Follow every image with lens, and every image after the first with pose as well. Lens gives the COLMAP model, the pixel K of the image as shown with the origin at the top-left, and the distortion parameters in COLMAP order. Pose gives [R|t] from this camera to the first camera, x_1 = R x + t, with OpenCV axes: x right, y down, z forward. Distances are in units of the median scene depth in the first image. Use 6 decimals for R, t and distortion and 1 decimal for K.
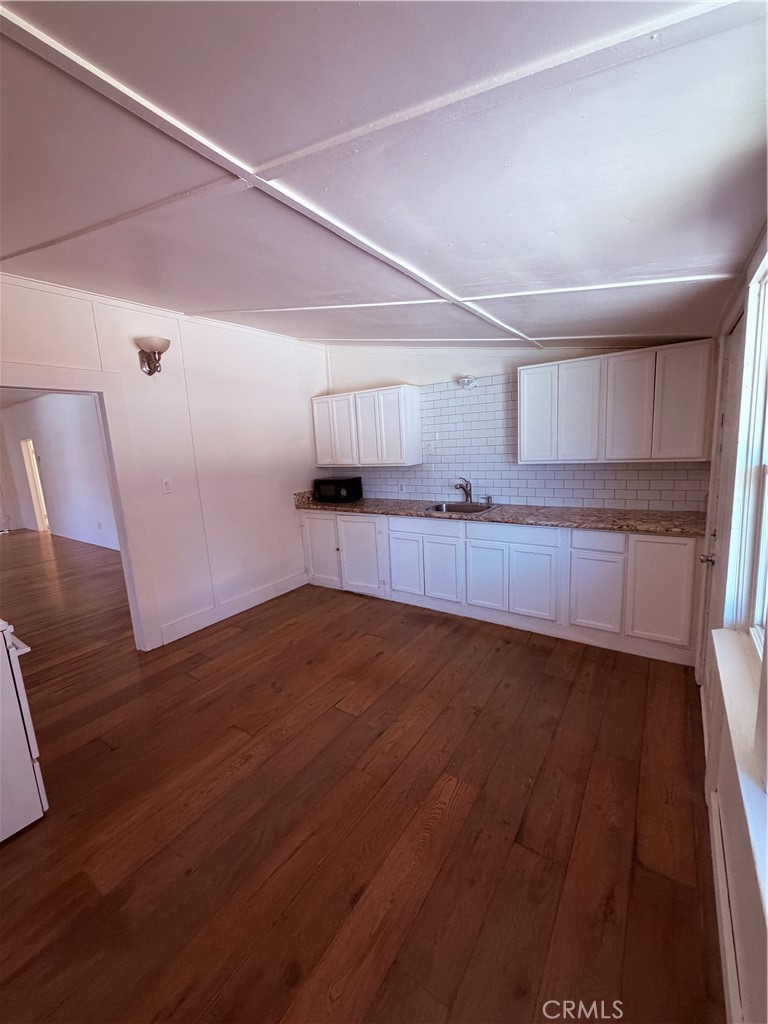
lens RADIAL K [[406.8, 0, 383.3], [0, 406.8, 510.2], [0, 0, 1]] dist [-0.001338, 0.000025]
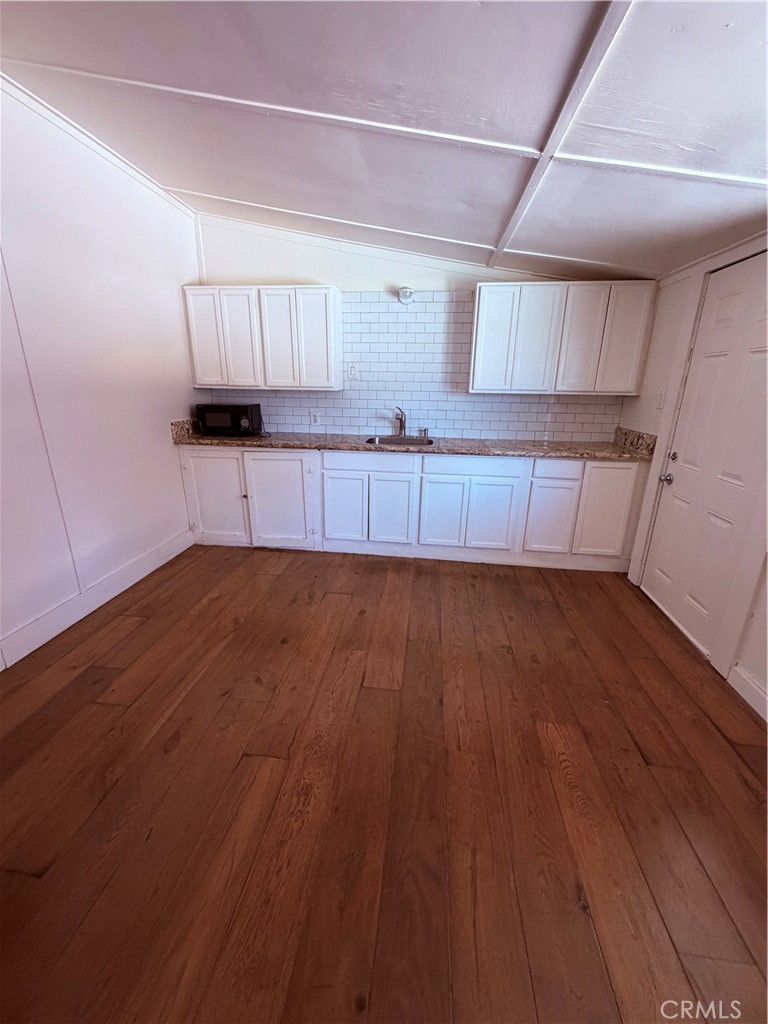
lens RADIAL K [[406.8, 0, 383.3], [0, 406.8, 510.2], [0, 0, 1]] dist [-0.001338, 0.000025]
pose [[0.882631, -0.075409, 0.463978, -0.288854], [0.014903, 0.991041, 0.132721, 0.027147], [-0.469830, -0.110229, 0.875848, 0.222878]]
